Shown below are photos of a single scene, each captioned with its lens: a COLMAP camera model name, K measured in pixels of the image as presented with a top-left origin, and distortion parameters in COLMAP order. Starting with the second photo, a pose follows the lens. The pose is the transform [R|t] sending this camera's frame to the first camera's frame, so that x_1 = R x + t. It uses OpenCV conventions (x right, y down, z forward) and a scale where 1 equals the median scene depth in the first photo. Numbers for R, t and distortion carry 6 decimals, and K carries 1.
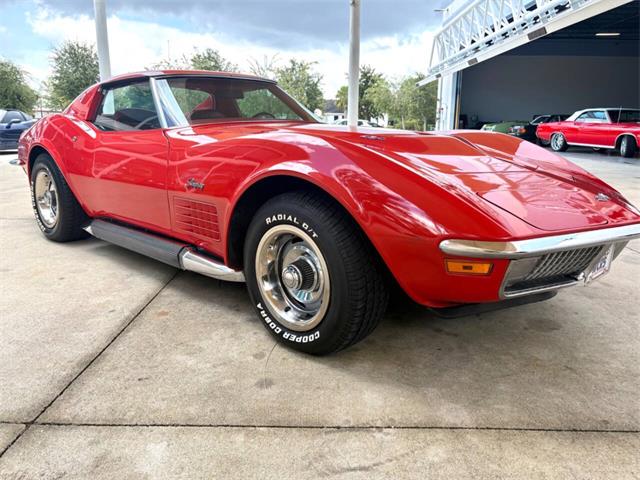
lens RADIAL K [[508.5, 0, 318.1], [0, 508.5, 240.5], [0, 0, 1]] dist [0.023187, 0.003816]
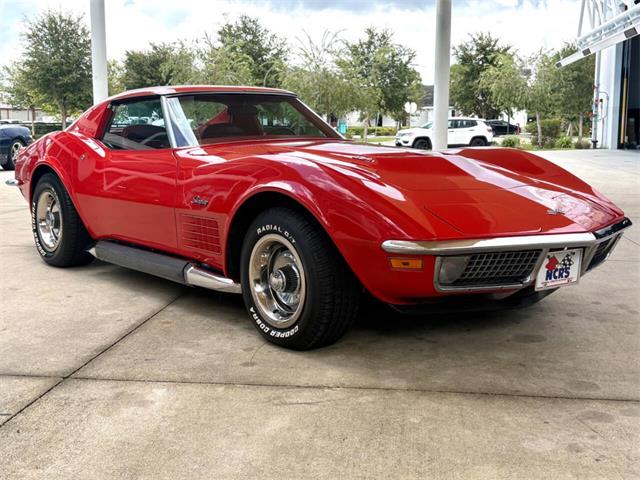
lens RADIAL K [[805.4, 0, 320.0], [0, 805.4, 240.0], [0, 0, 1]] dist [0.150191, -0.444023]
pose [[0.993599, 0.007603, -0.112709, 0.133134], [-0.016935, 0.996482, -0.082073, 0.069753], [0.111688, 0.083456, 0.990233, -0.428078]]
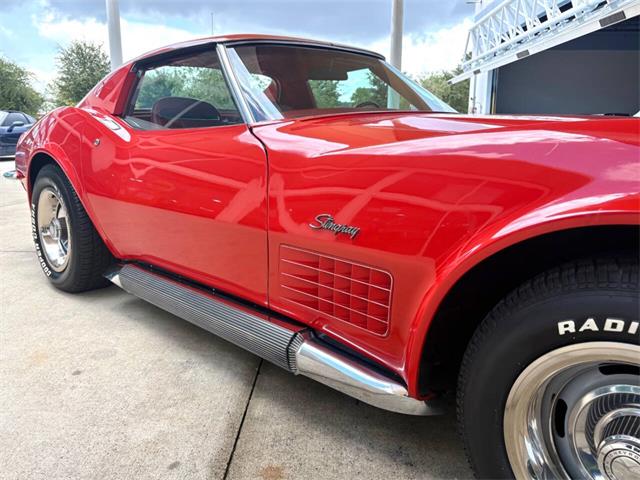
lens RADIAL K [[537.5, 0, 317.3], [0, 537.5, 236.2], [0, 0, 1]] dist [0.036066, -0.003085]
pose [[0.999560, -0.000479, -0.029657, -0.161031], [-0.000235, 0.999710, -0.024067, -0.057315], [0.029659, 0.024064, 0.999270, 0.295594]]
